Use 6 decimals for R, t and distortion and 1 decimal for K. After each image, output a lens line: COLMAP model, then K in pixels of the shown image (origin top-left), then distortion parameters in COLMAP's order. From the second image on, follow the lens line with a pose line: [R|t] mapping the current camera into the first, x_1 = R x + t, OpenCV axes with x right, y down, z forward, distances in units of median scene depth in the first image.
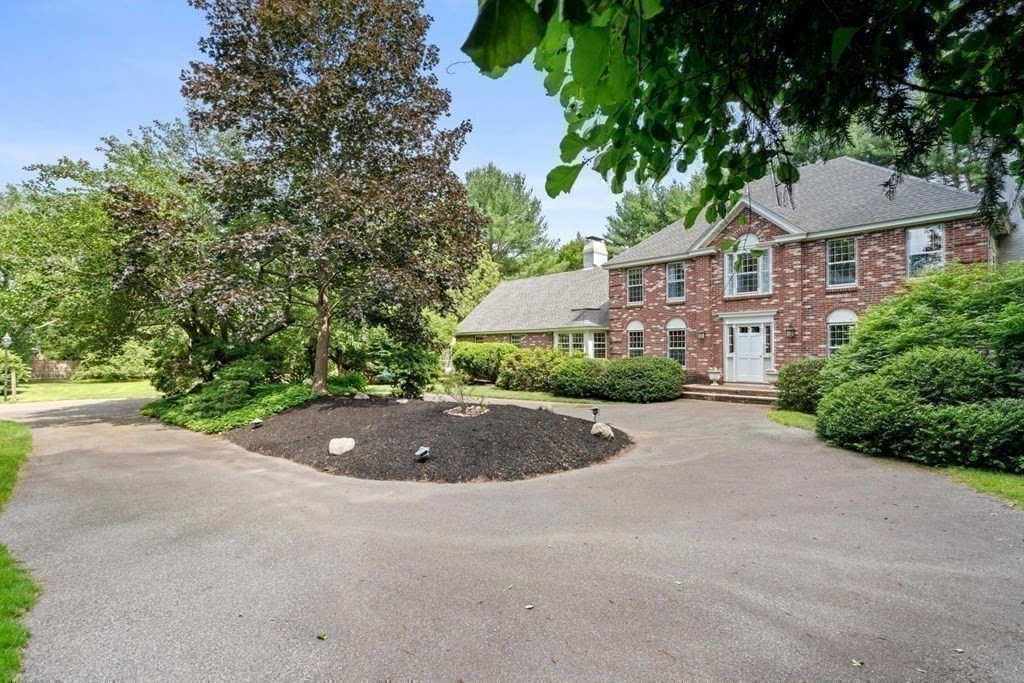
lens RADIAL K [[524.8, 0, 518.4], [0, 524.8, 339.4], [0, 0, 1]] dist [0.004346, 0.001435]
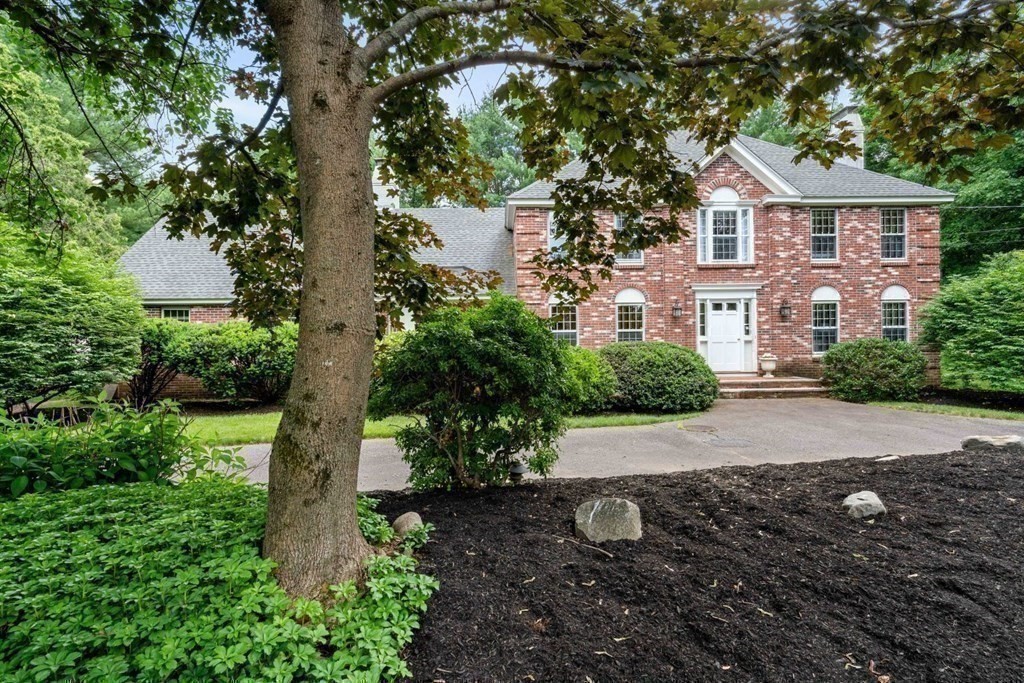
lens RADIAL K [[647.1, 0, 512.0], [0, 647.1, 341.5], [0, 0, 1]] dist [0.002813, 0.001083]
pose [[0.633822, -0.015403, 0.773325, -0.550799], [-0.004432, 0.999713, 0.023545, 0.013544], [-0.773466, -0.018351, 0.633572, 0.644245]]
